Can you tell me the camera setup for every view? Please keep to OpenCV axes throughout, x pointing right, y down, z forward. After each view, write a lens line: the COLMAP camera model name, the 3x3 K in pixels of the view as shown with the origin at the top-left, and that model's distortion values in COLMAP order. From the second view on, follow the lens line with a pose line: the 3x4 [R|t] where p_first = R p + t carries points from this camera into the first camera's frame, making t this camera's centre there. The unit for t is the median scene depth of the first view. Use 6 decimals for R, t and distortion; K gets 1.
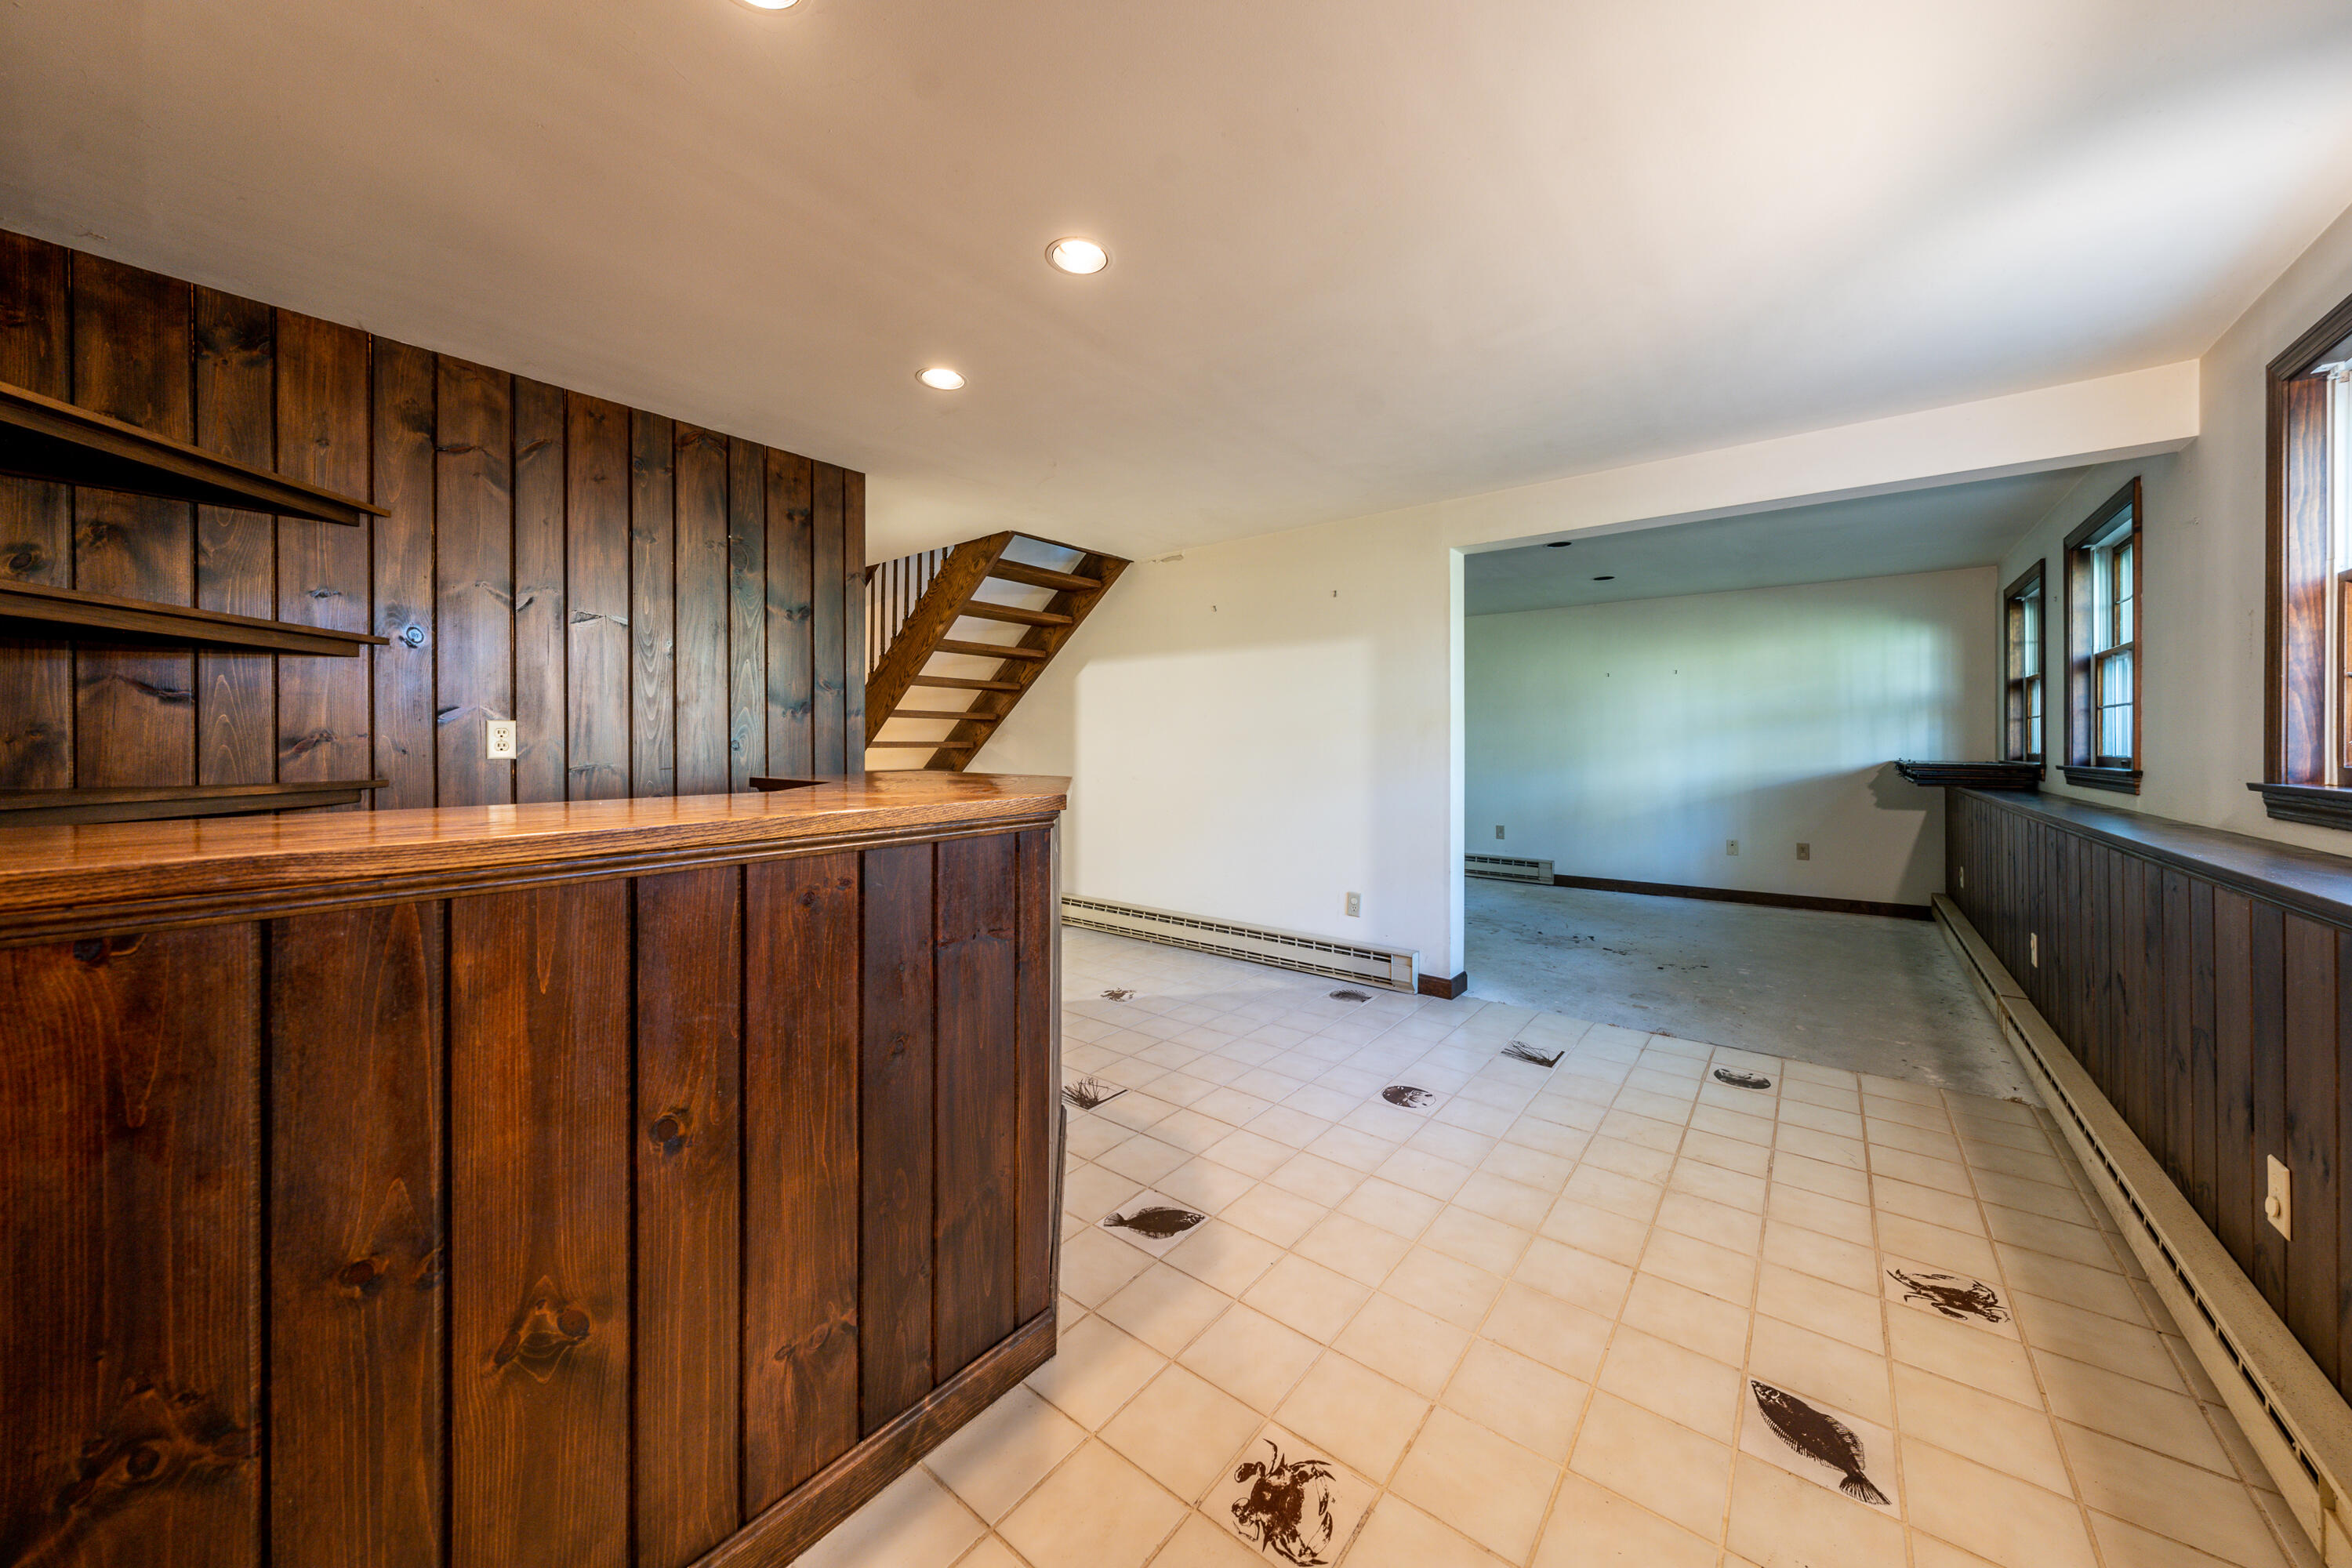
lens RADIAL K [[814.1, 0, 1202.3], [0, 814.1, 743.5], [0, 0, 1]] dist [-0.006198, -0.000134]
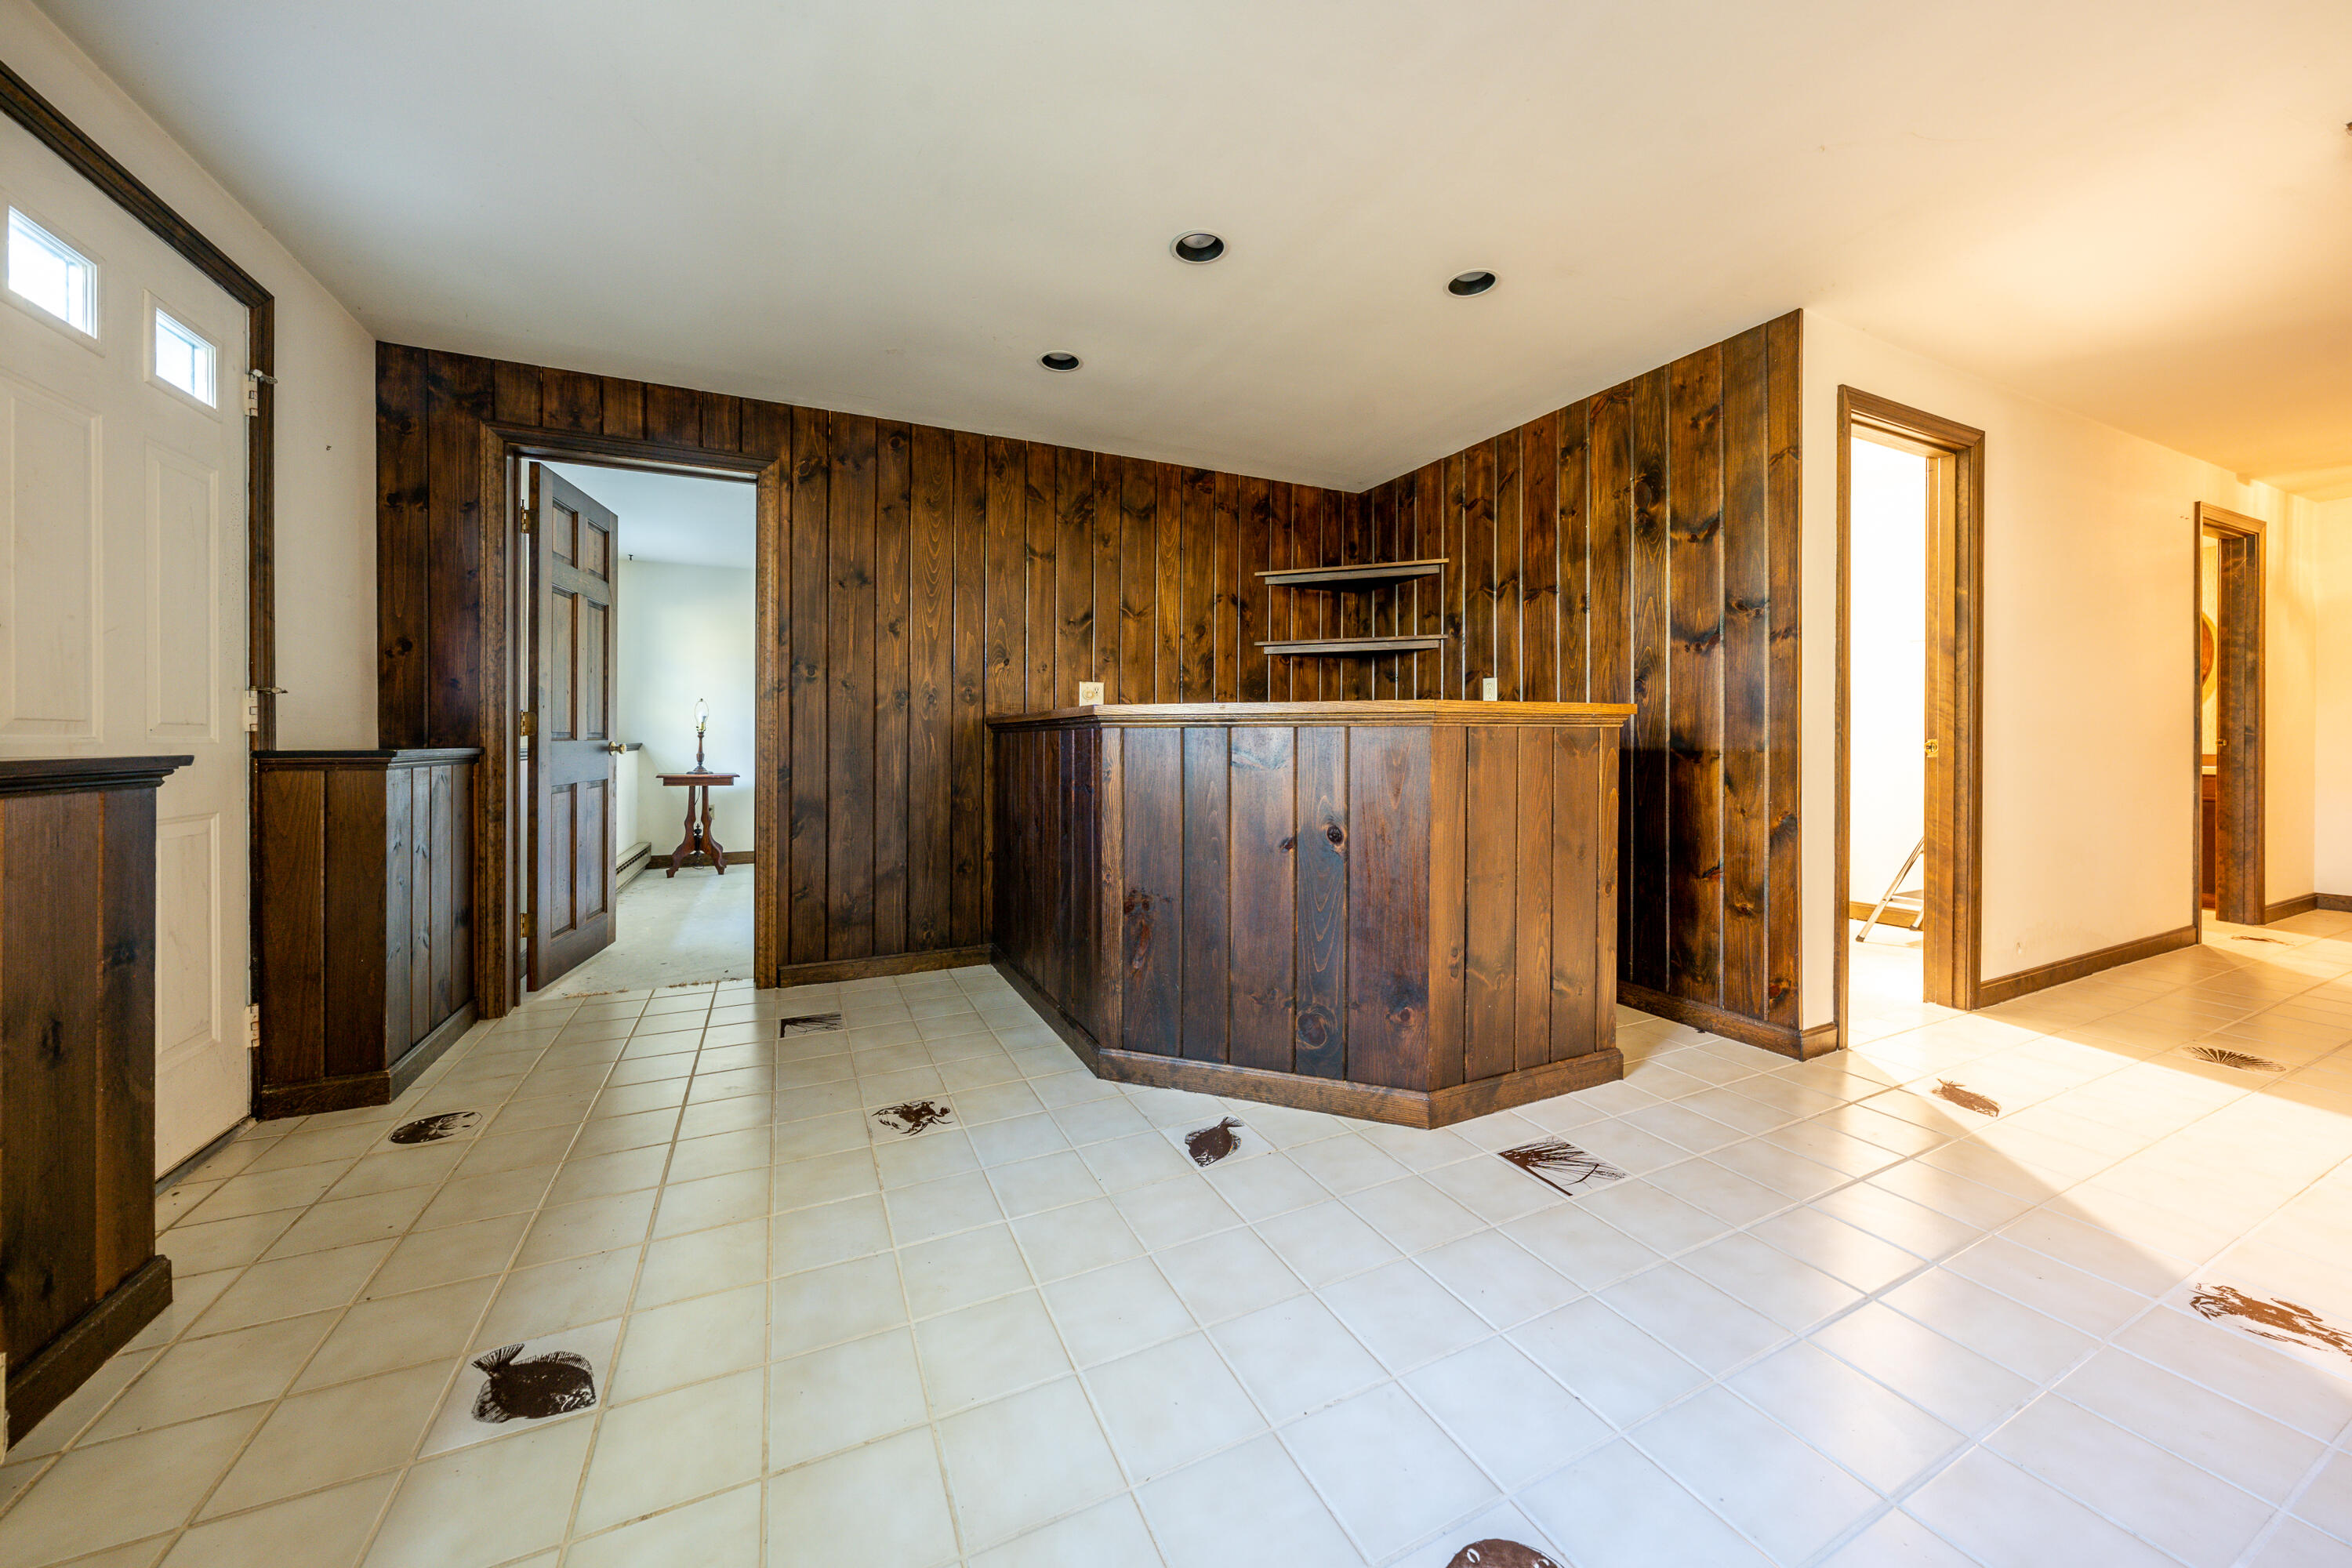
lens RADIAL K [[814.1, 0, 1177.7], [0, 814.1, 732.9], [0, 0, 1]] dist [-0.006198, -0.000134]
pose [[-0.449186, 0.002455, -0.893435, 1.011074], [0.000708, 0.999997, 0.002392, 0.104655], [0.893438, 0.000441, -0.449186, 1.672294]]
